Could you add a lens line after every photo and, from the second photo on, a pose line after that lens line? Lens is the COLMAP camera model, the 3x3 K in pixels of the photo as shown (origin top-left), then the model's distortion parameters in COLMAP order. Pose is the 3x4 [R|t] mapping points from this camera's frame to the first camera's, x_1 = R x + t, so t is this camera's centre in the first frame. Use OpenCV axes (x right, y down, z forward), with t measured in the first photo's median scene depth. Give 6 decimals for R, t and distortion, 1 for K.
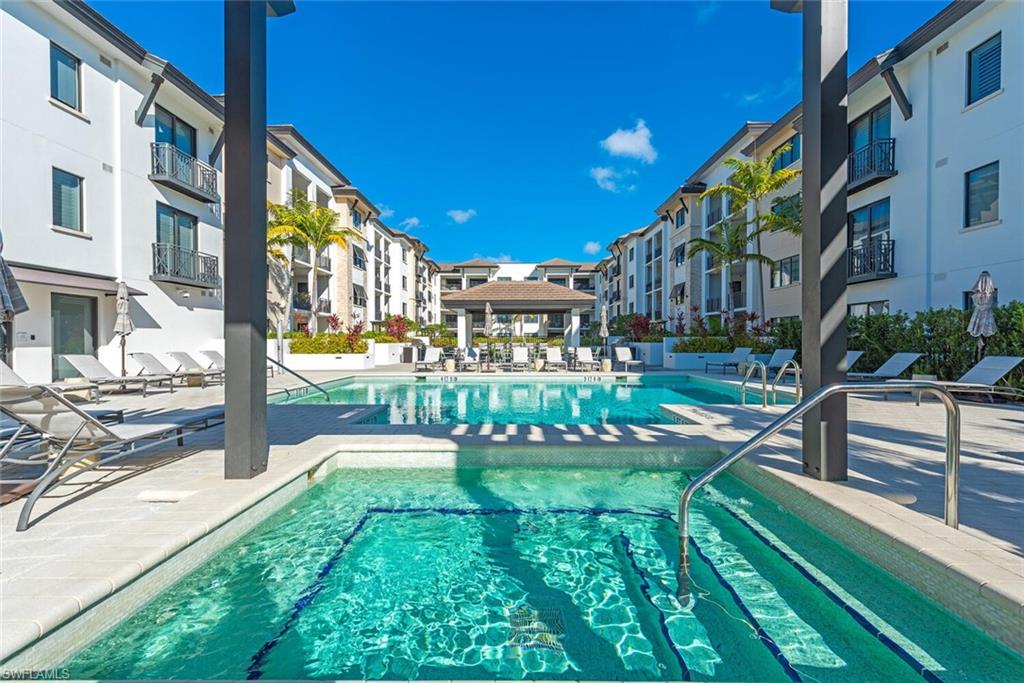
lens RADIAL K [[454.1, 0, 512.0], [0, 454.1, 341.5], [0, 0, 1]] dist [0.000872, -0.000041]
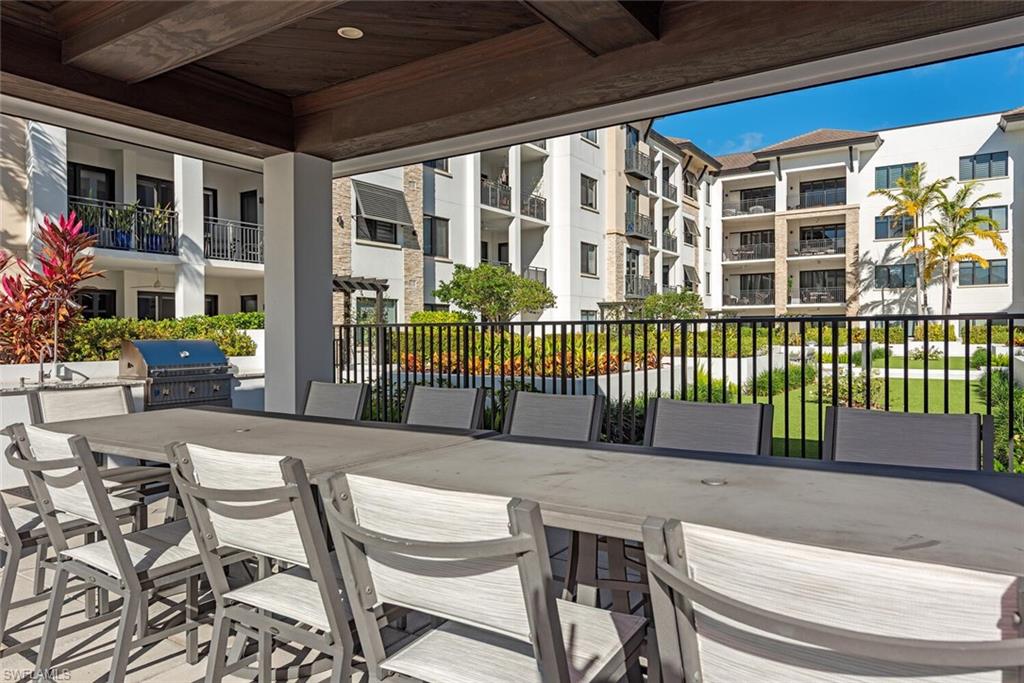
lens RADIAL K [[684.3, 0, 512.0], [0, 684.3, 341.5], [0, 0, 1]] dist [0.024059, -0.002898]
pose [[0.838656, 0.002285, -0.544657, 0.029537], [0.004165, 0.999935, 0.010608, -0.003859], [0.544646, -0.011165, 0.838592, 0.368476]]
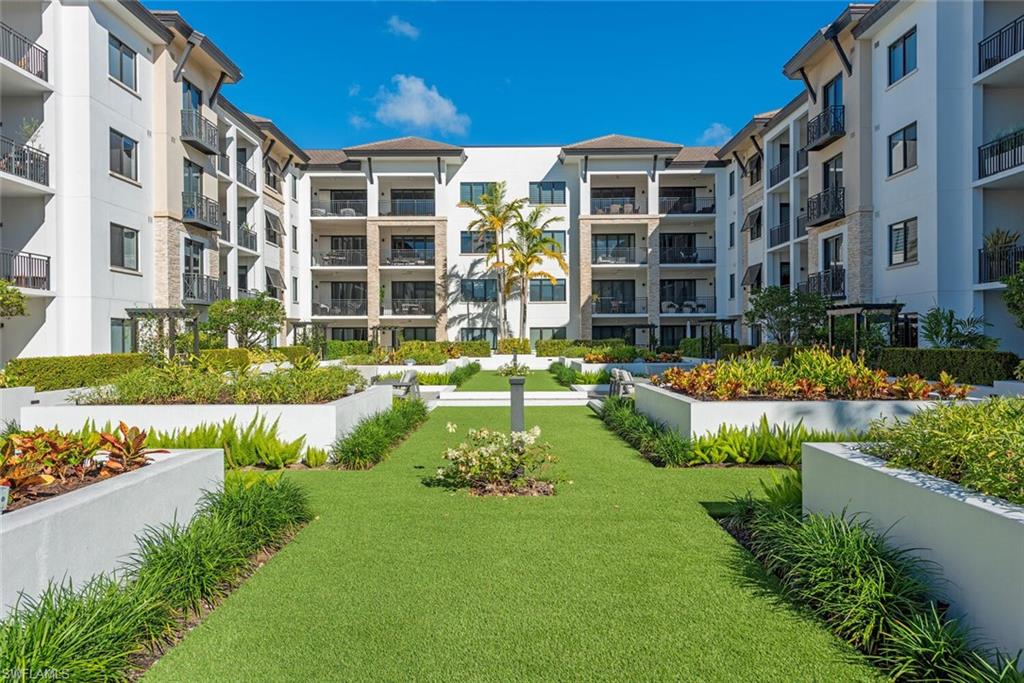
lens RADIAL K [[664.8, 0, 512.0], [0, 664.8, 341.5], [0, 0, 1]] dist [0.007488, -0.000841]
pose [[0.999953, -0.005369, 0.008088, 0.006613], [0.005354, 0.999984, 0.001814, -0.008423], [-0.008098, -0.001770, 0.999966, 0.462209]]
